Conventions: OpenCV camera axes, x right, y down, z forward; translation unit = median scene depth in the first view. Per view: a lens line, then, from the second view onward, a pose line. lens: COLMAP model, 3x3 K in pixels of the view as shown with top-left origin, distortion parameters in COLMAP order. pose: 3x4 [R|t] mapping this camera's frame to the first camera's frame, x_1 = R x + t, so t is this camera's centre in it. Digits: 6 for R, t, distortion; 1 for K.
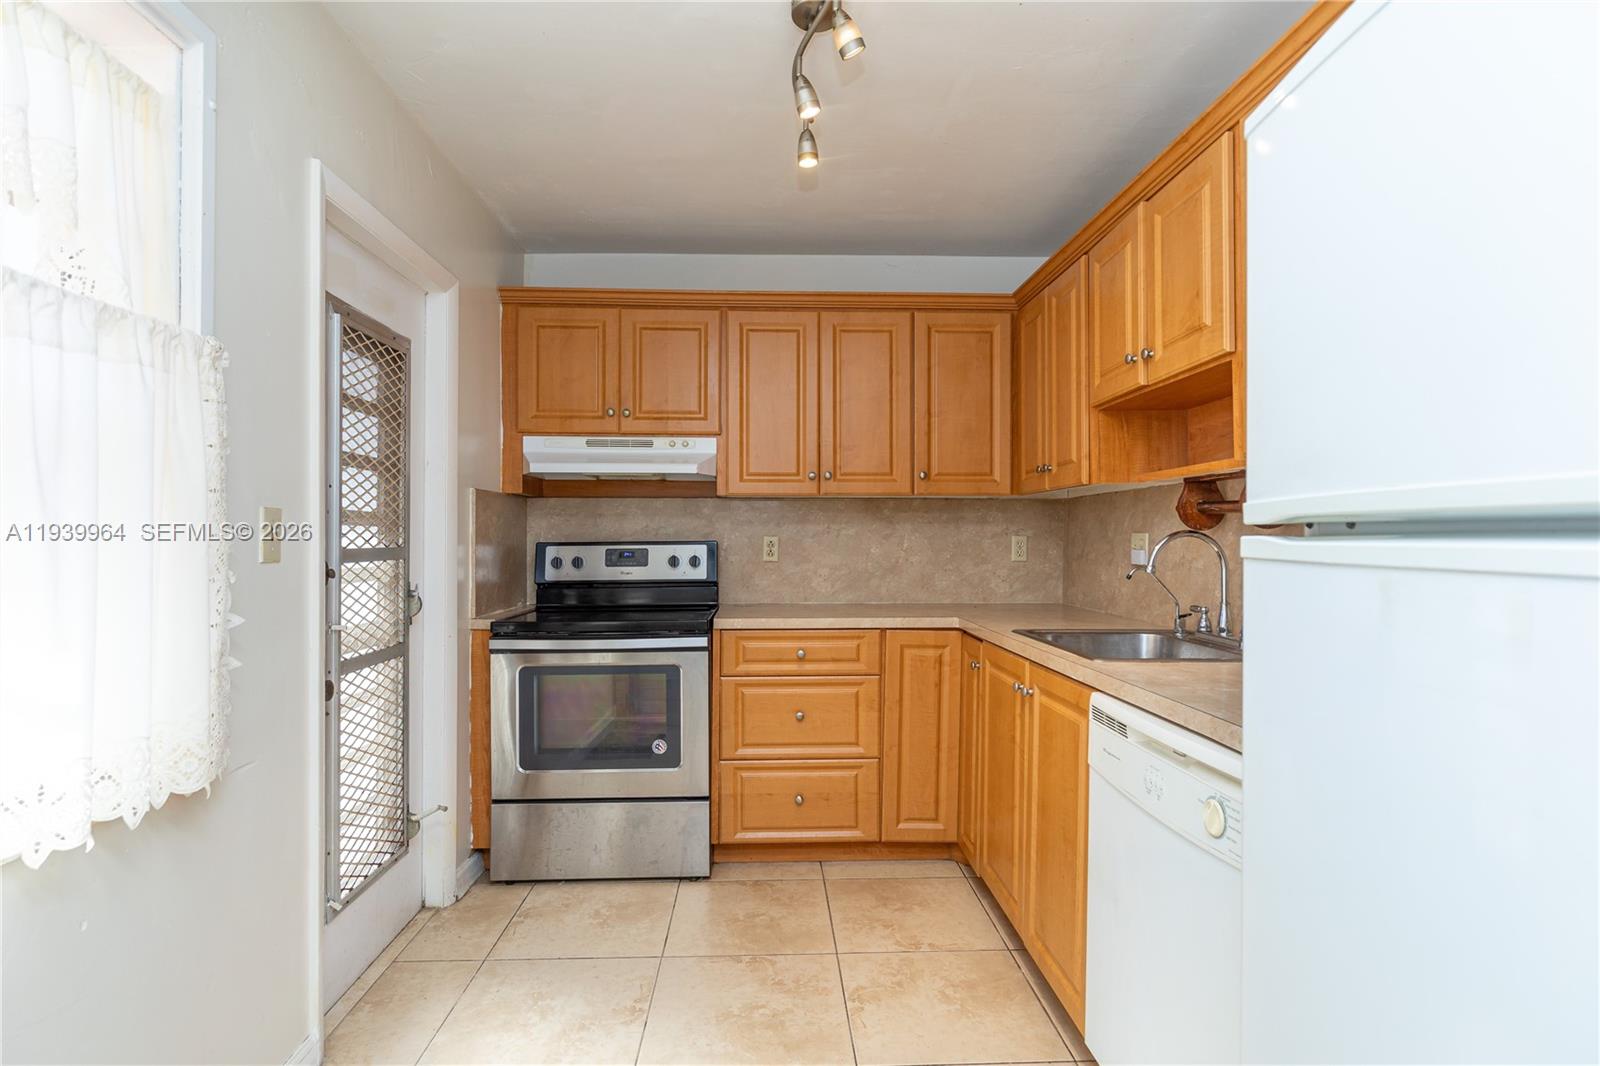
lens RADIAL K [[818.8, 0, 788.1], [0, 818.8, 535.6], [0, 0, 1]] dist [-0.002051, 0.000048]
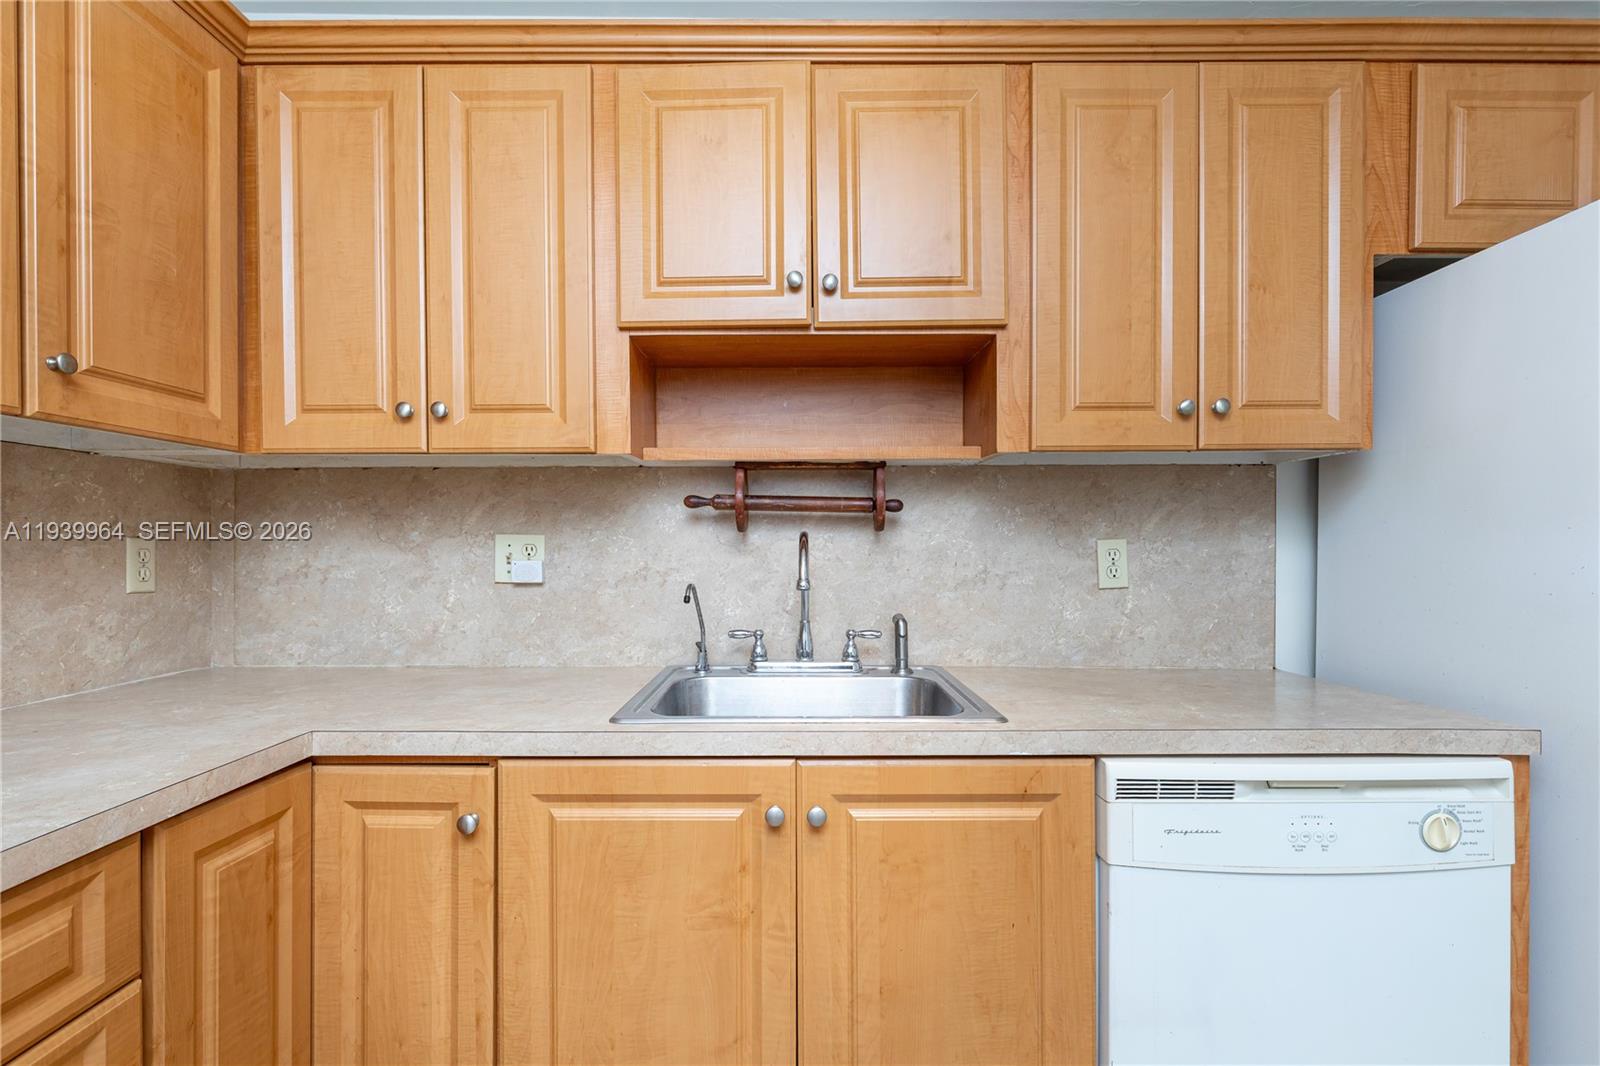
lens RADIAL K [[766.1, 0, 793.7], [0, 766.1, 554.6], [0, 0, 1]] dist [0.000764, -0.000586]
pose [[0.035784, -0.016793, 0.999218, -0.171538], [-0.001716, 0.999856, 0.016865, 0.002294], [-0.999358, -0.002318, 0.035750, 0.739461]]
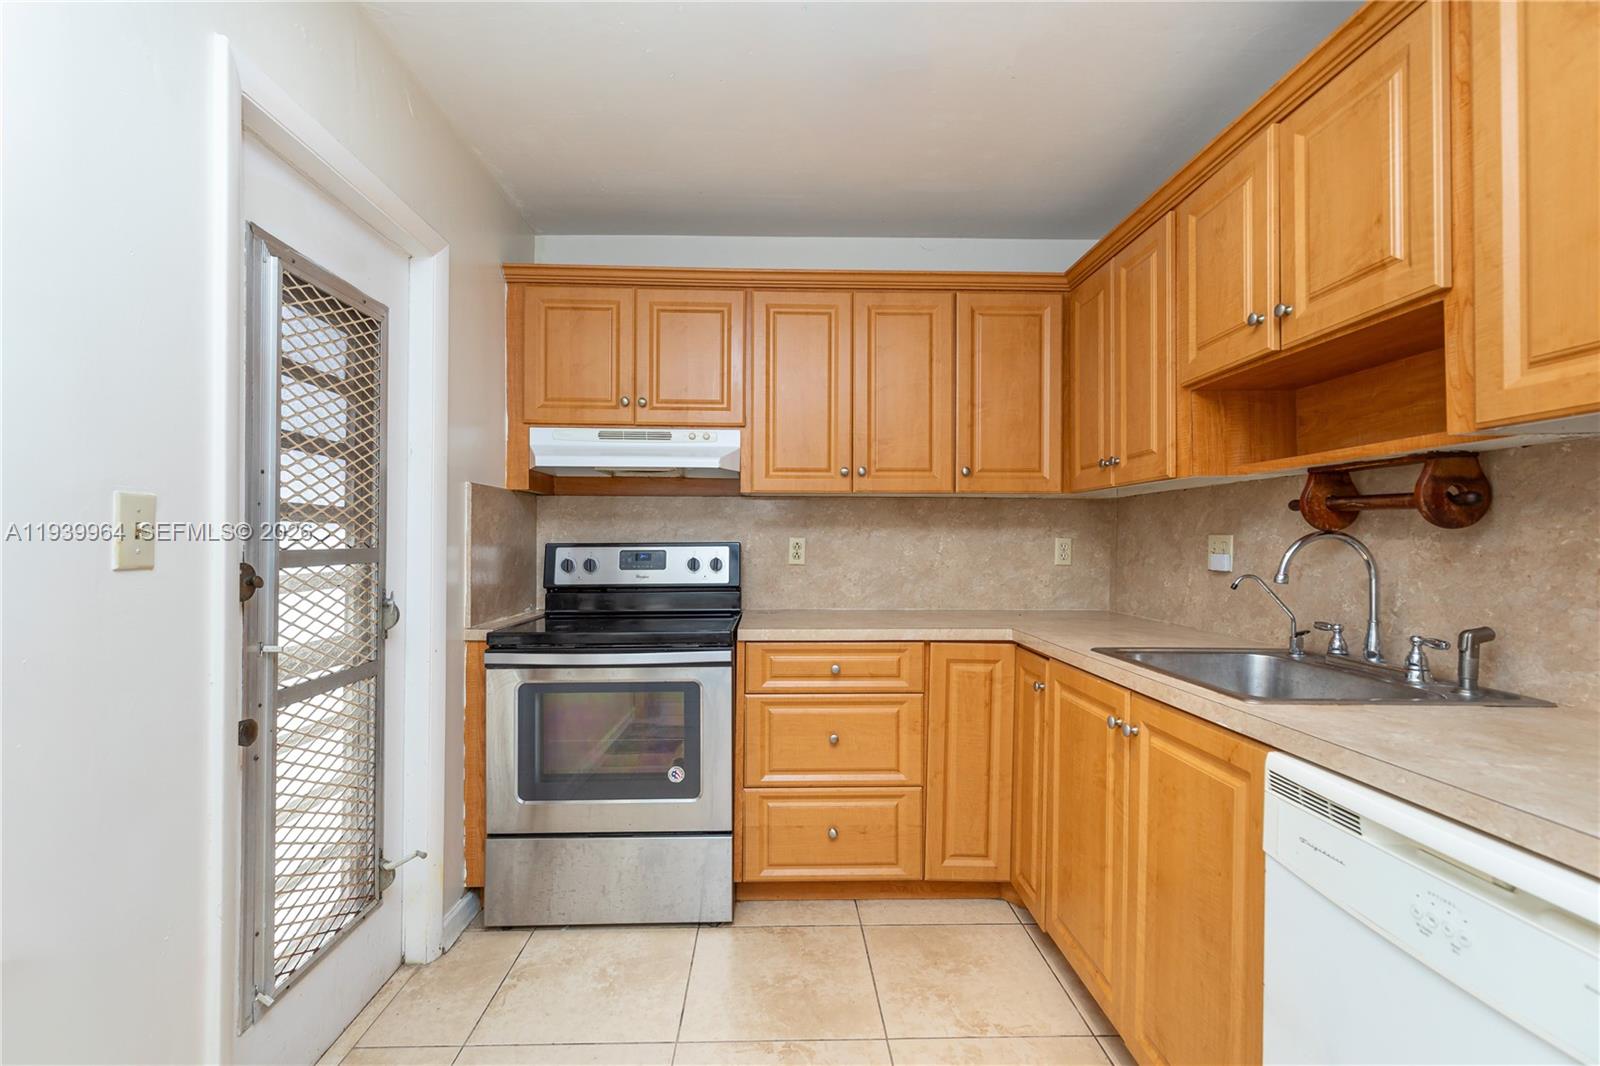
lens RADIAL K [[721.3, 0, 787.7], [0, 721.3, 534.7], [0, 0, 1]] dist [0.009645, -0.001595]
pose [[0.999949, 0.002985, -0.009615, -0.028741], [-0.003035, 0.999982, -0.005155, 0.002086], [0.009599, 0.005184, 0.999940, 0.209694]]
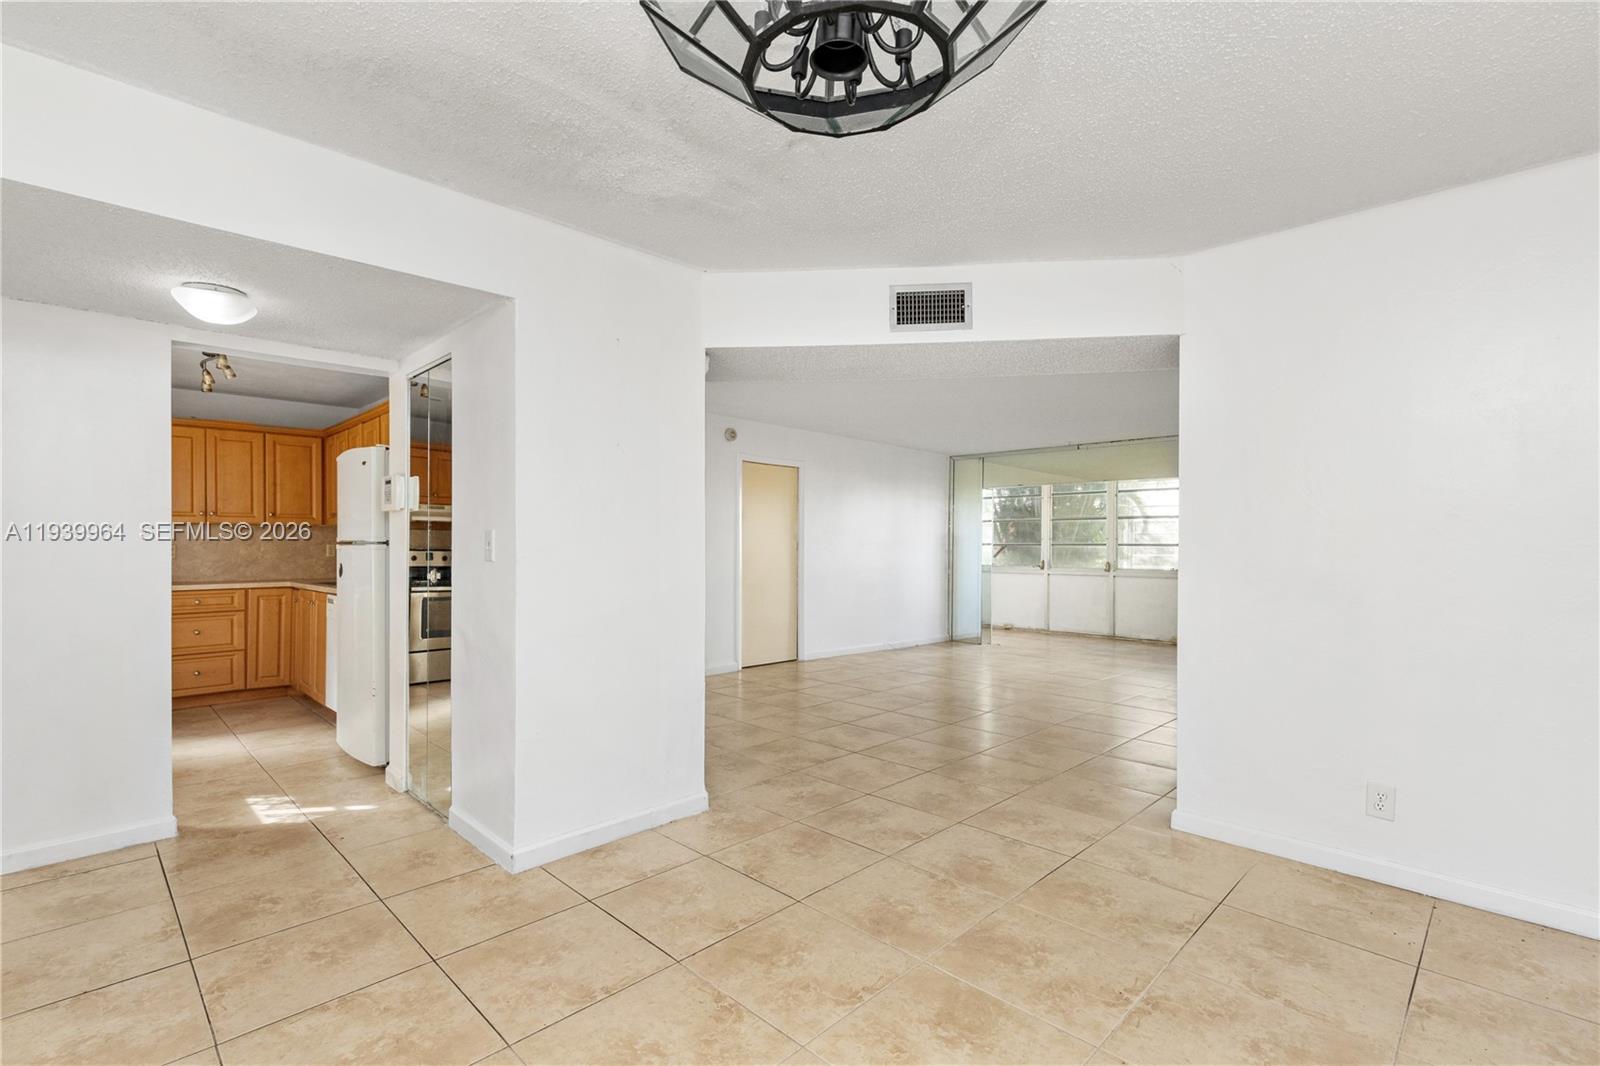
lens RADIAL K [[721.3, 0, 787.7], [0, 721.3, 534.7], [0, 0, 1]] dist [0.009645, -0.001595]
pose [[0.725764, -0.003973, 0.687932, -0.158526], [0.008328, 0.999961, -0.003011, -0.007801], [-0.687893, 0.007914, 0.725769, -1.323517]]
